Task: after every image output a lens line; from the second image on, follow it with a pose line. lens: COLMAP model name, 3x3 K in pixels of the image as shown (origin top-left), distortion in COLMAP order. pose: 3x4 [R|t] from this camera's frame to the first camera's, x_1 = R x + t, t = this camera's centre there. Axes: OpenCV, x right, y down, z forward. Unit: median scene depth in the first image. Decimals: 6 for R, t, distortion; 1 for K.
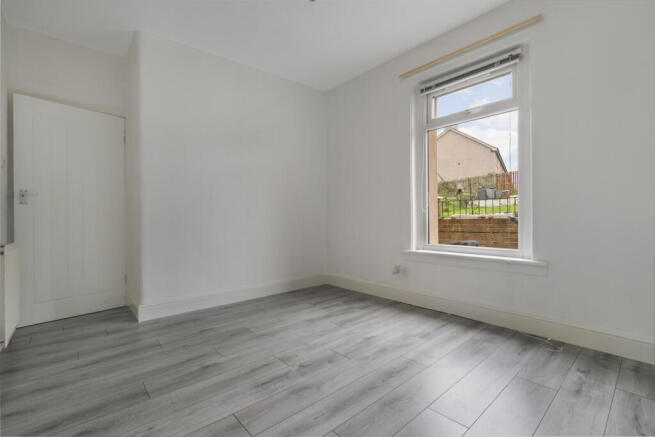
lens RADIAL K [[303.9, 0, 323.2], [0, 303.9, 218.4], [0, 0, 1]] dist [-0.003632, 0.001012]
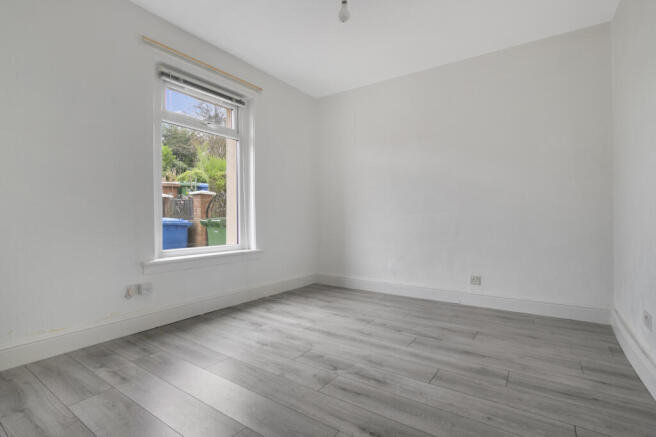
lens RADIAL K [[304.3, 0, 329.6], [0, 304.3, 214.4], [0, 0, 1]] dist [-0.003632, 0.001012]
pose [[-0.244278, 0.023972, 0.969409, -0.838152], [0.014455, 0.999673, -0.021078, 0.007842], [-0.969597, 0.008864, -0.244545, 1.021557]]
